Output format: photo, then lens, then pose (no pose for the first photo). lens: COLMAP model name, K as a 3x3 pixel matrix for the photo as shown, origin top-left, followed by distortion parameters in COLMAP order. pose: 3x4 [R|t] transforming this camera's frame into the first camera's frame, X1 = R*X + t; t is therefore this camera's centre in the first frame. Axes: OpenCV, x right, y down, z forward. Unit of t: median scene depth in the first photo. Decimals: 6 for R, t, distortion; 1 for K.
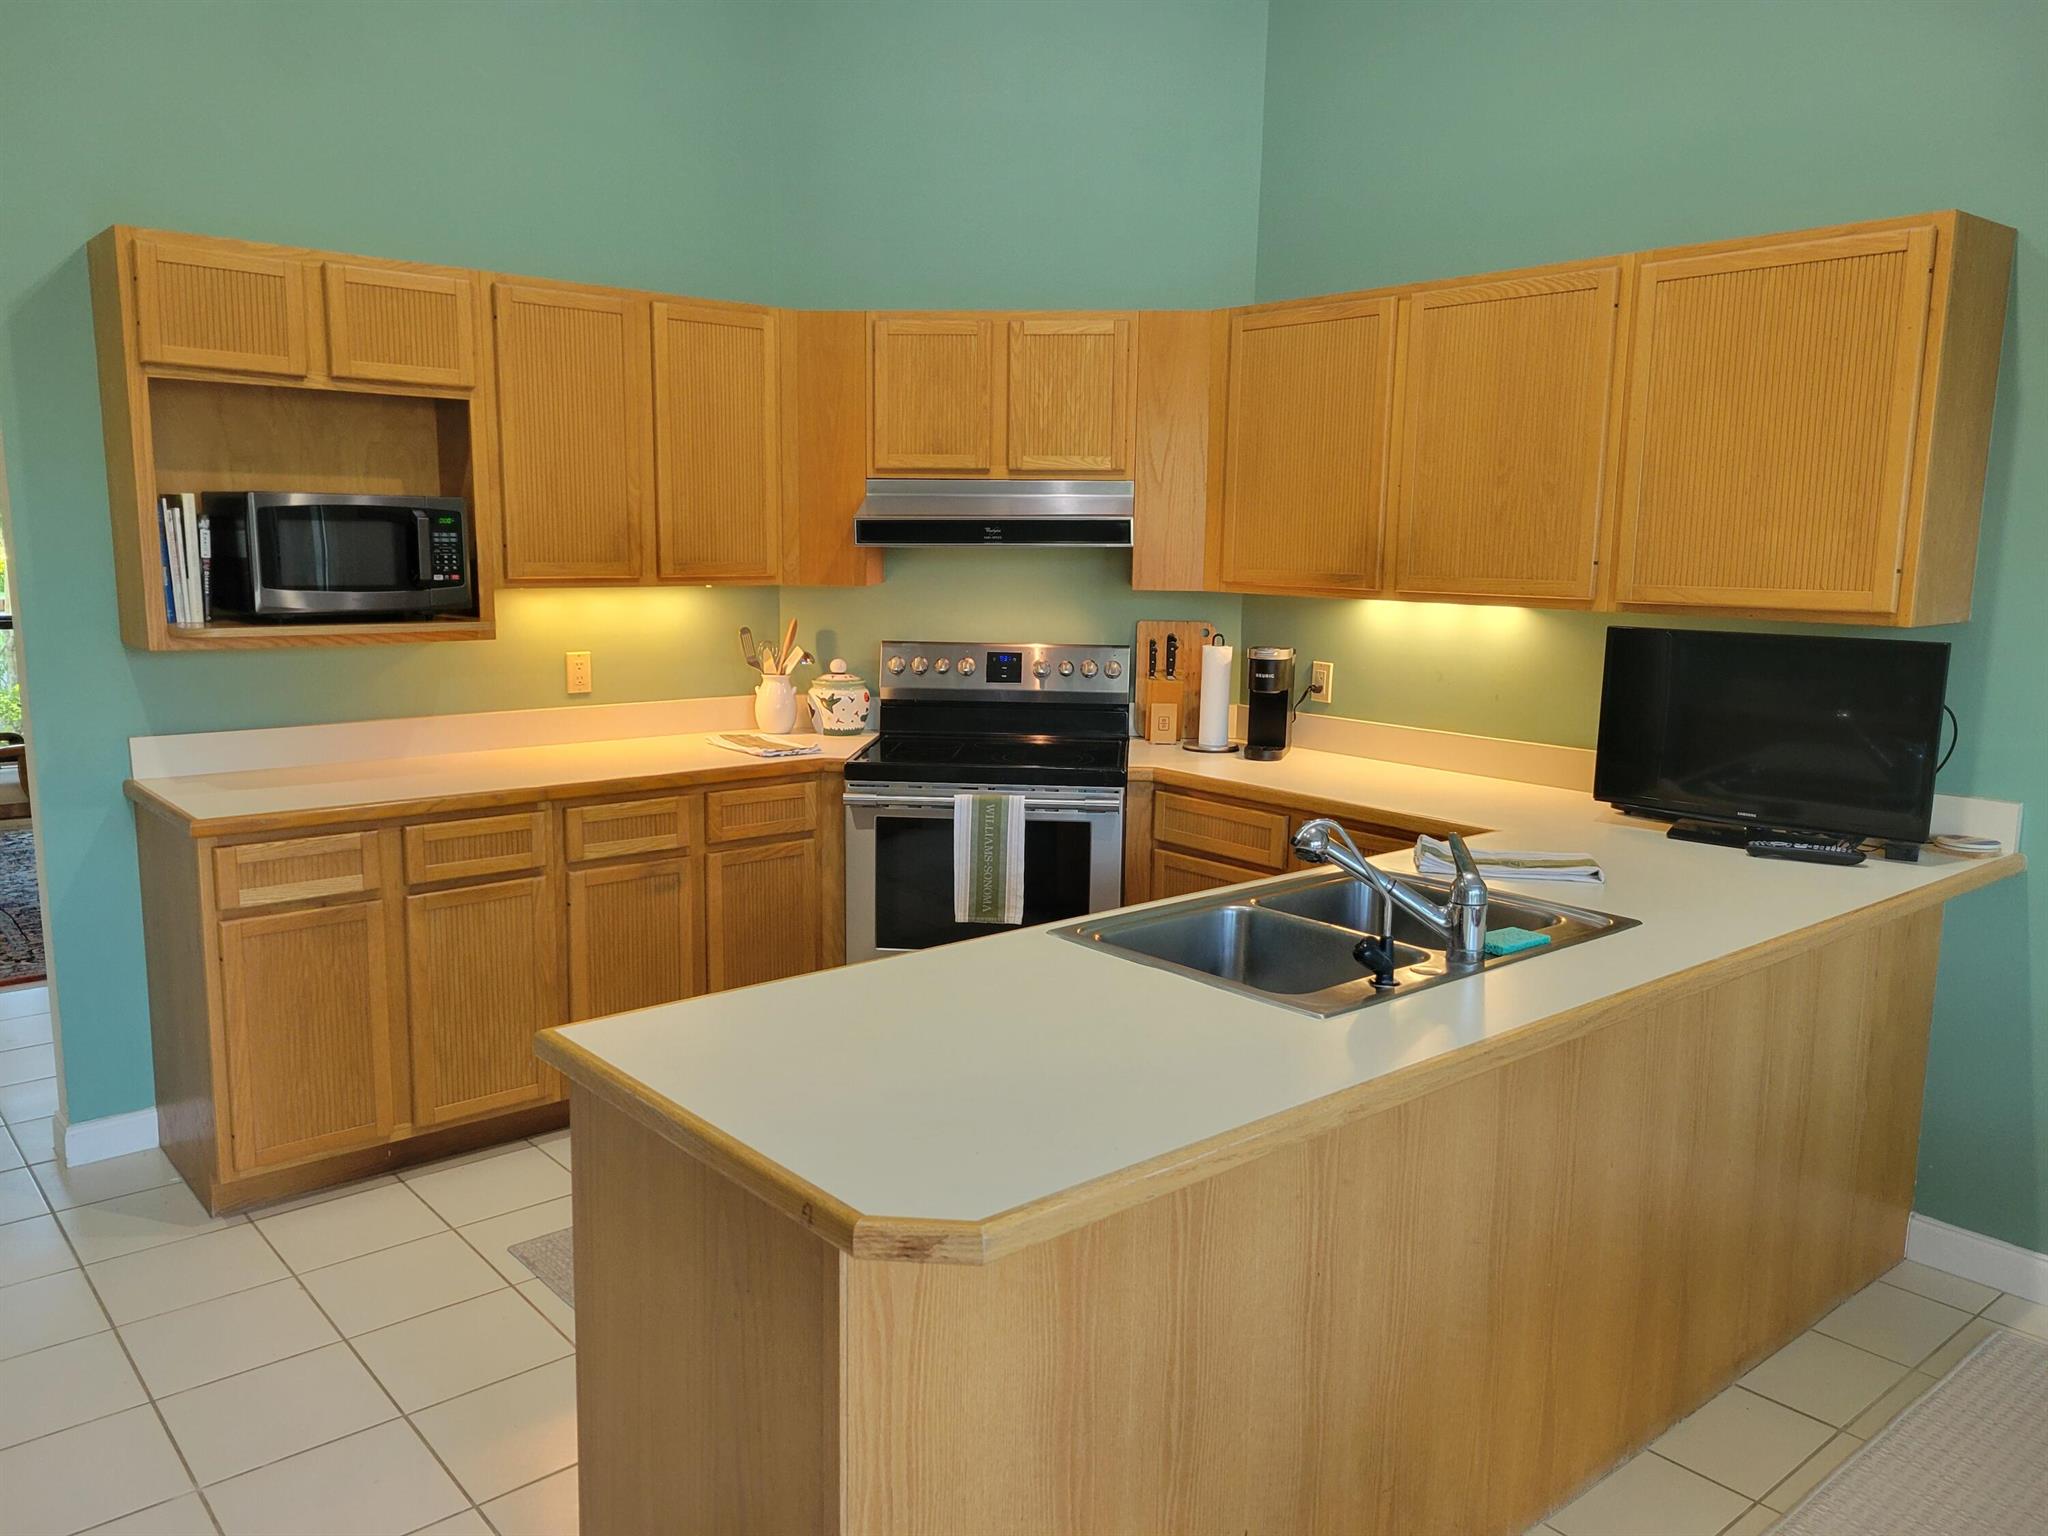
lens RADIAL K [[1539.3, 0, 1009.1], [0, 1539.3, 775.2], [0, 0, 1]] dist [0.052284, -0.035336]
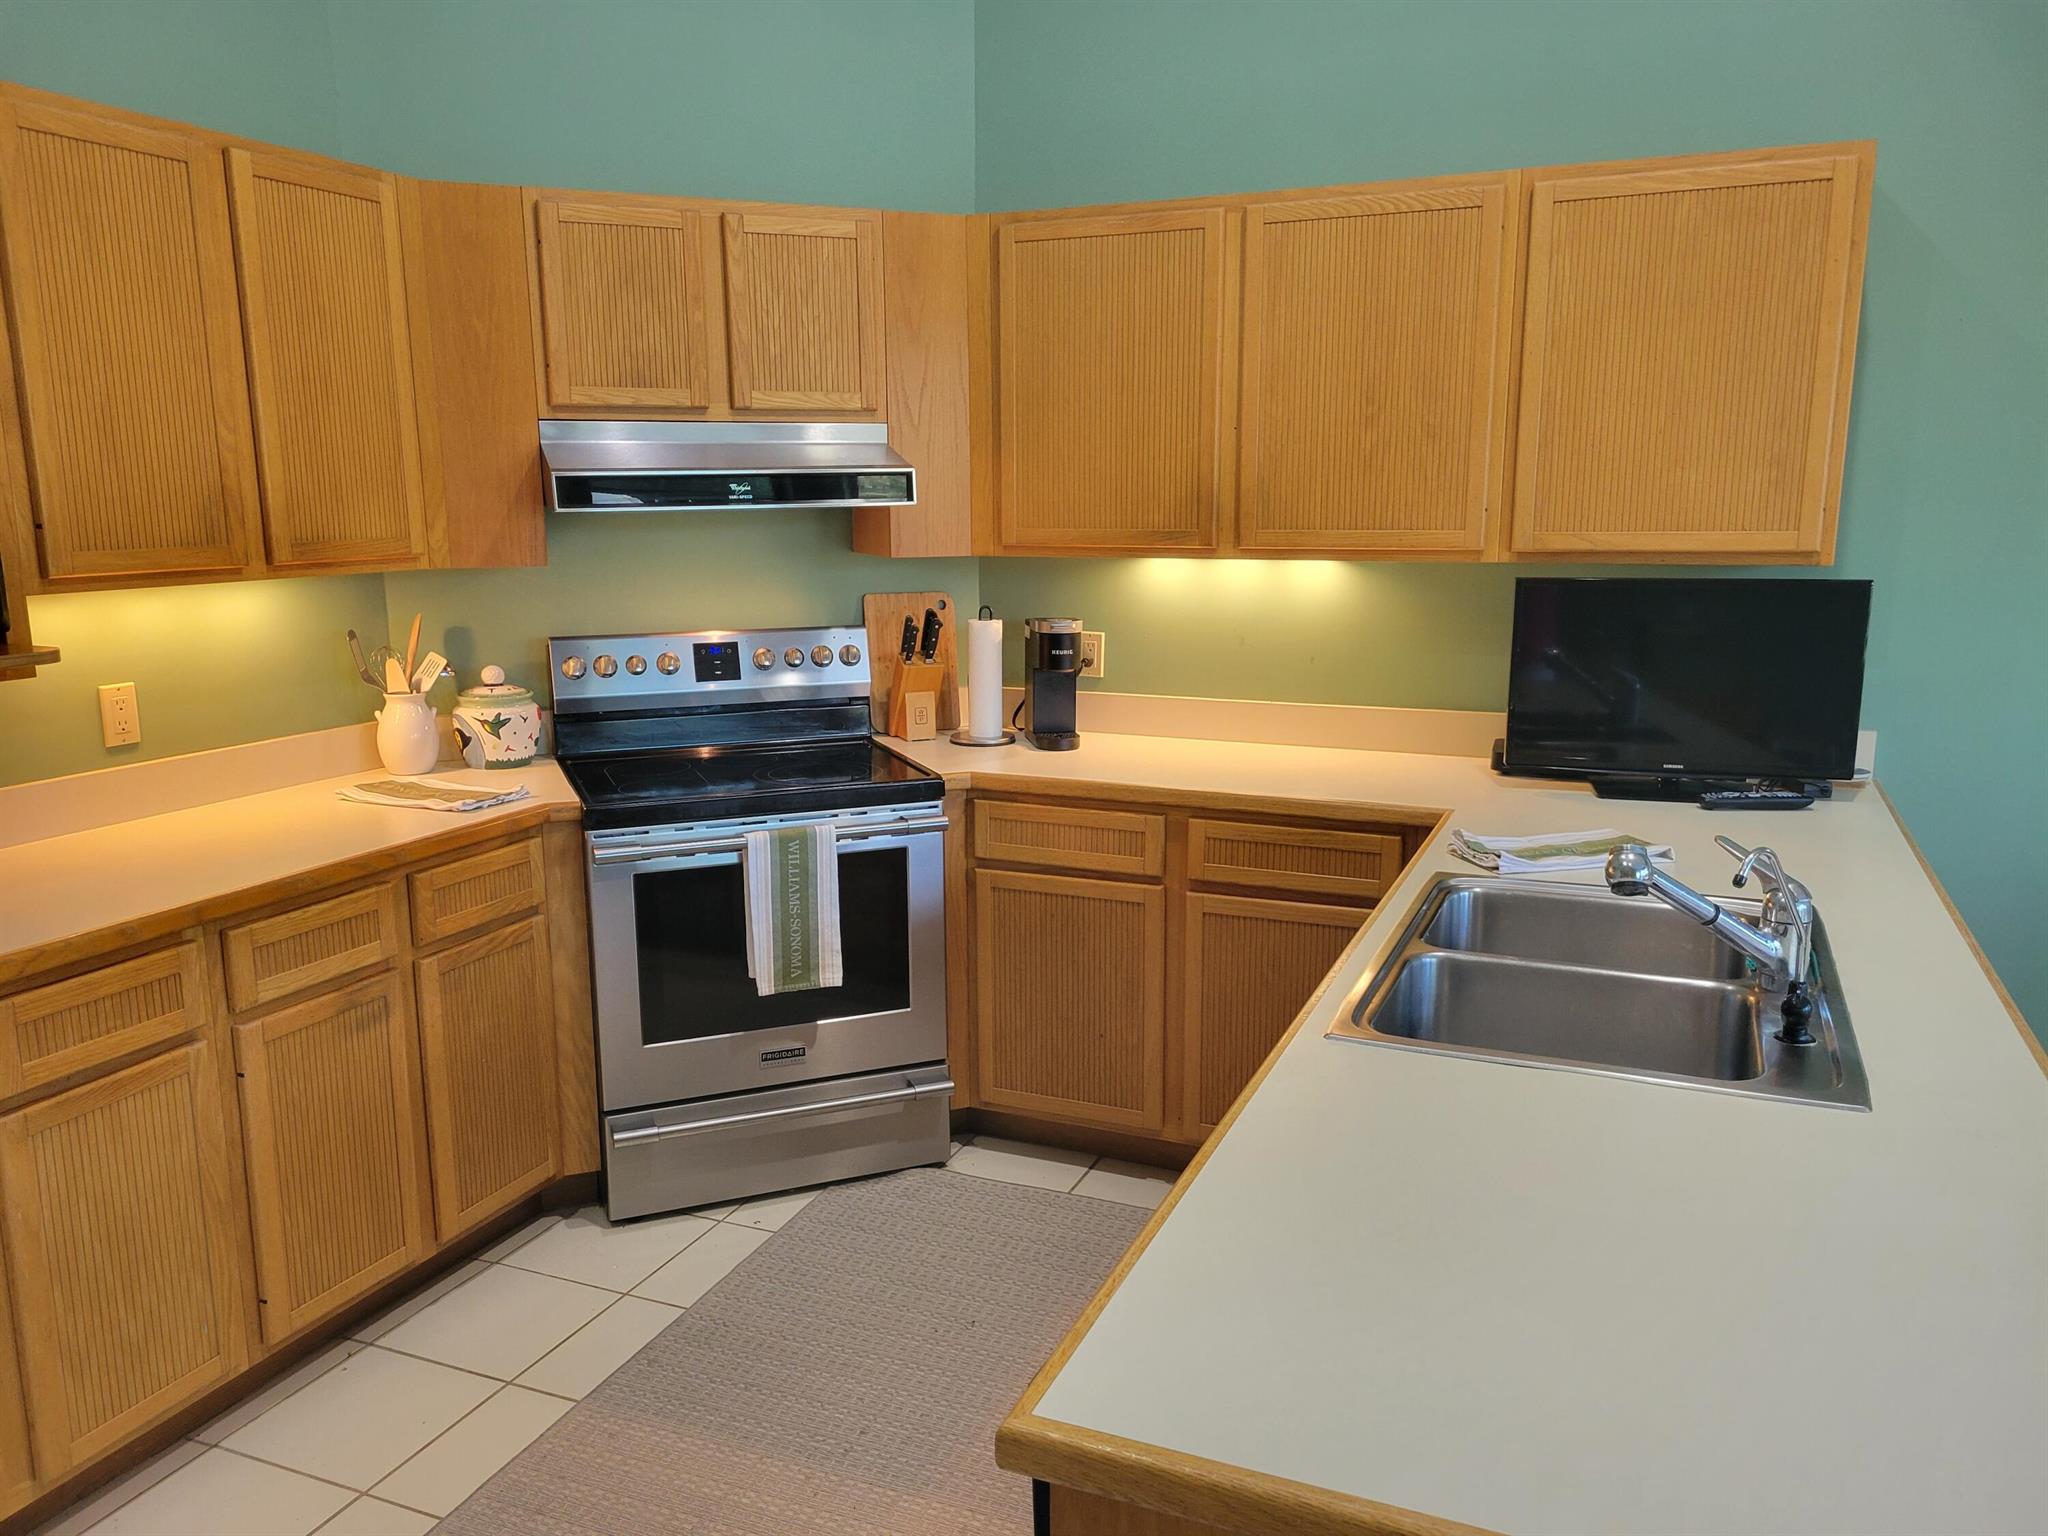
lens RADIAL K [[1539.3, 0, 1035.9], [0, 1539.3, 795.5], [0, 0, 1]] dist [0.052284, -0.035336]
pose [[0.890459, -0.108447, 0.441953, -0.247645], [0.089541, 0.993958, 0.063489, -0.042767], [-0.446168, -0.016962, 0.894789, 0.246587]]
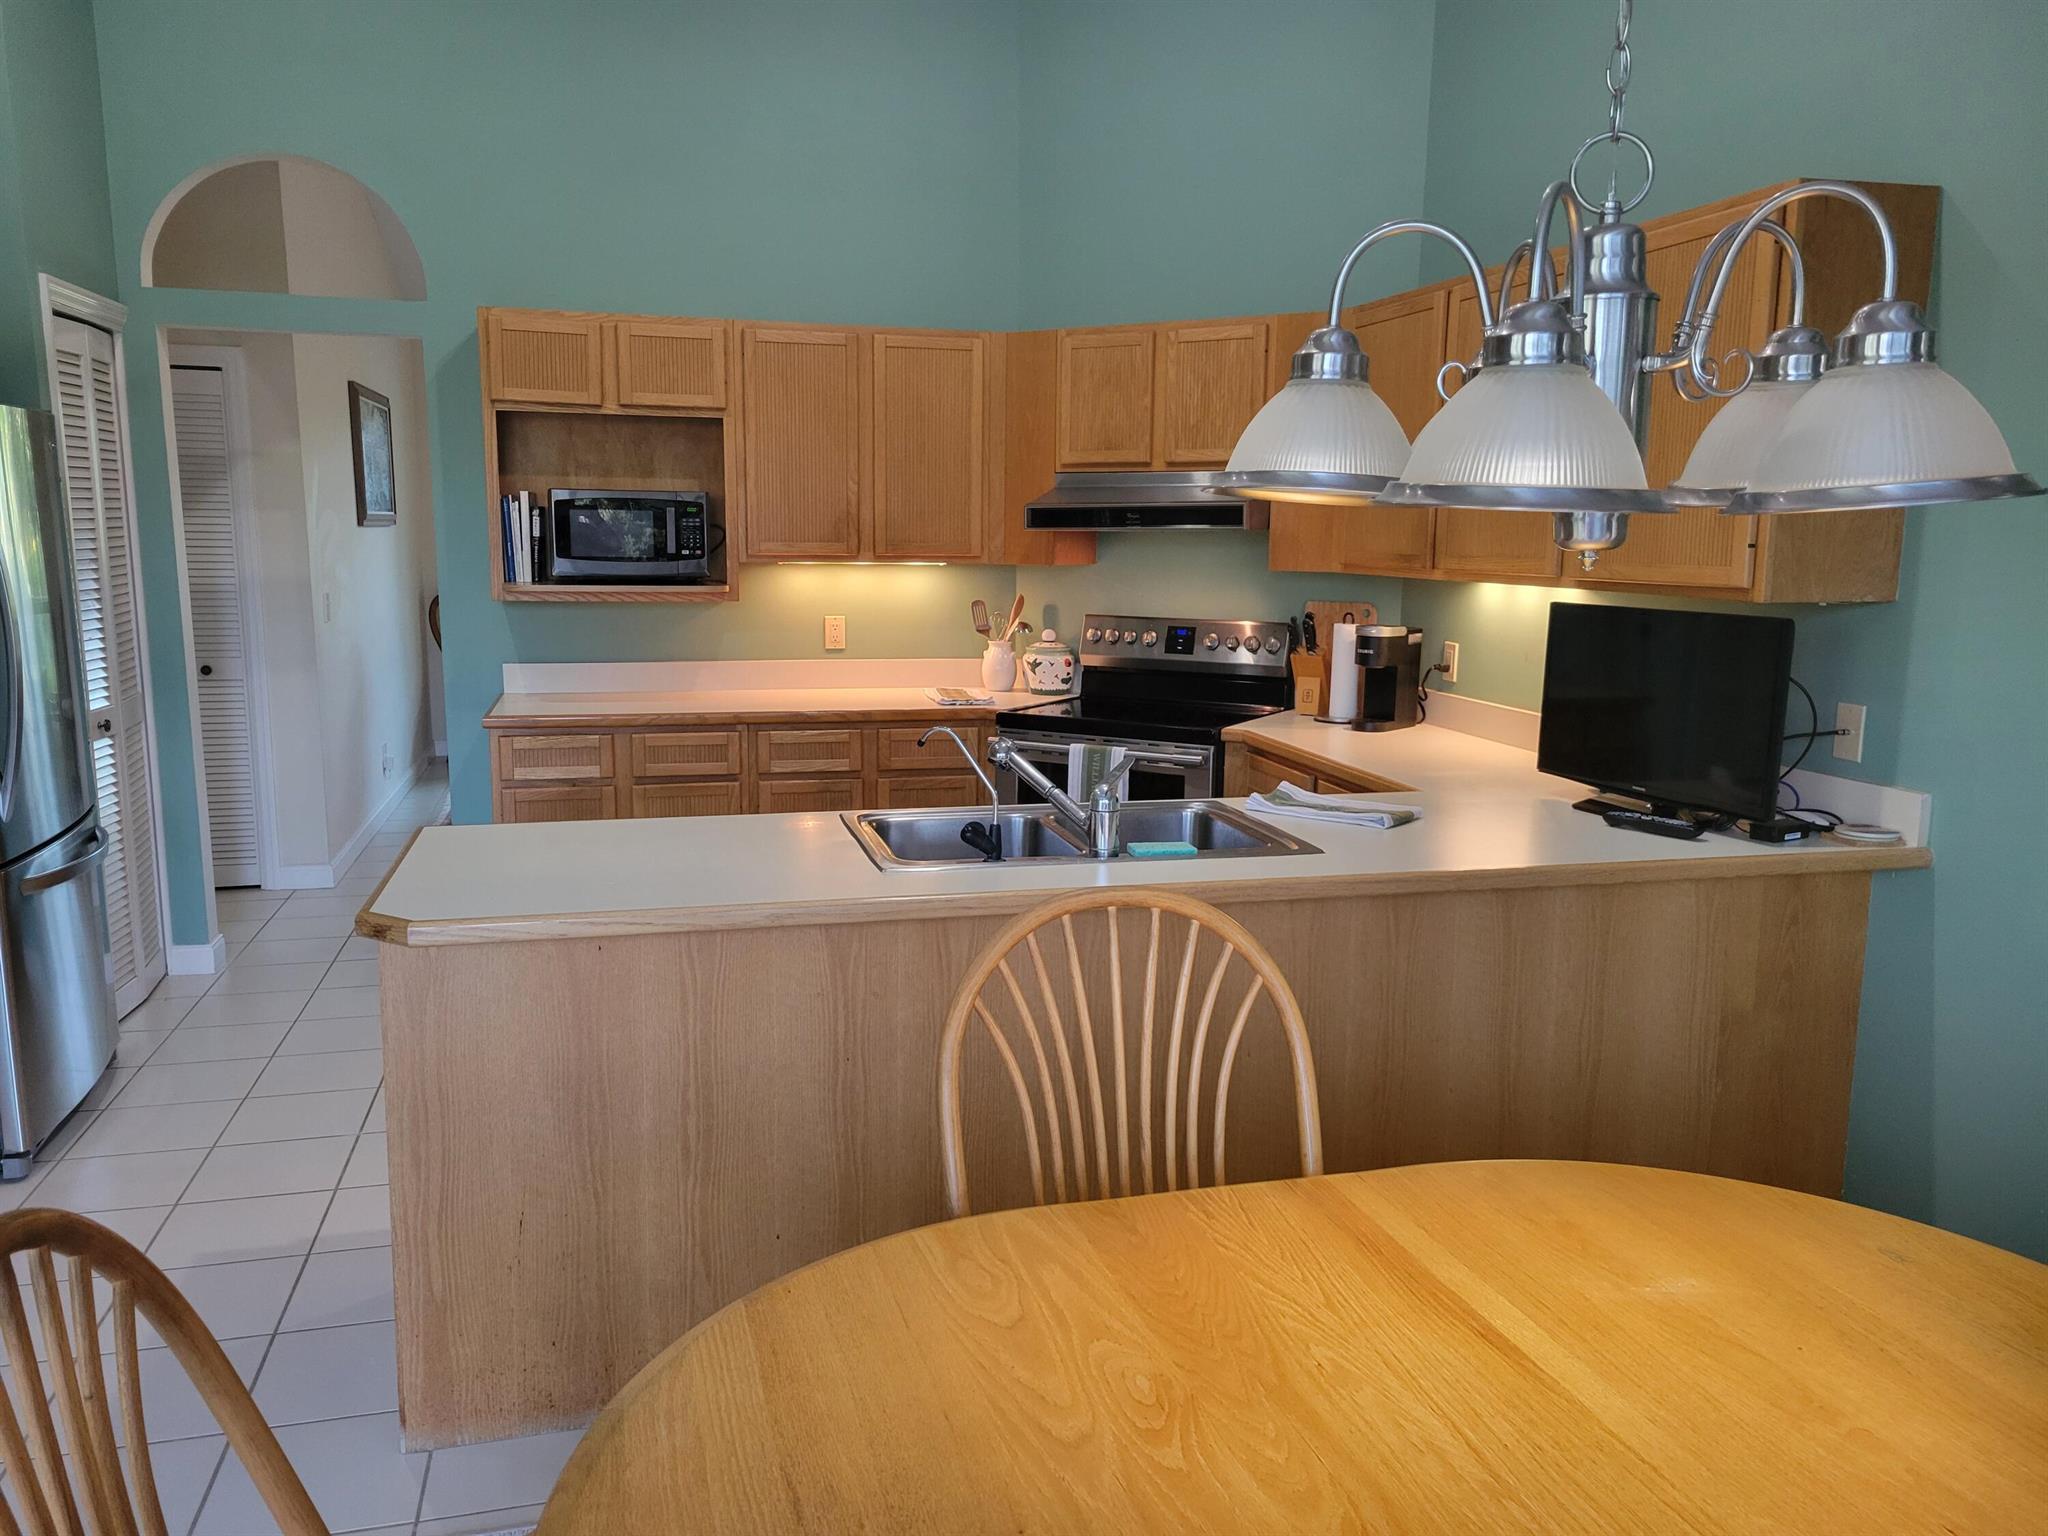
lens RADIAL K [[1539.3, 0, 1016.1], [0, 1539.3, 777.0], [0, 0, 1]] dist [0.052284, -0.035336]
pose [[0.900044, 0.067564, -0.430530, 0.433491], [-0.068875, 0.997546, 0.012561, 0.026650], [0.430322, 0.018347, 0.902489, -0.067162]]
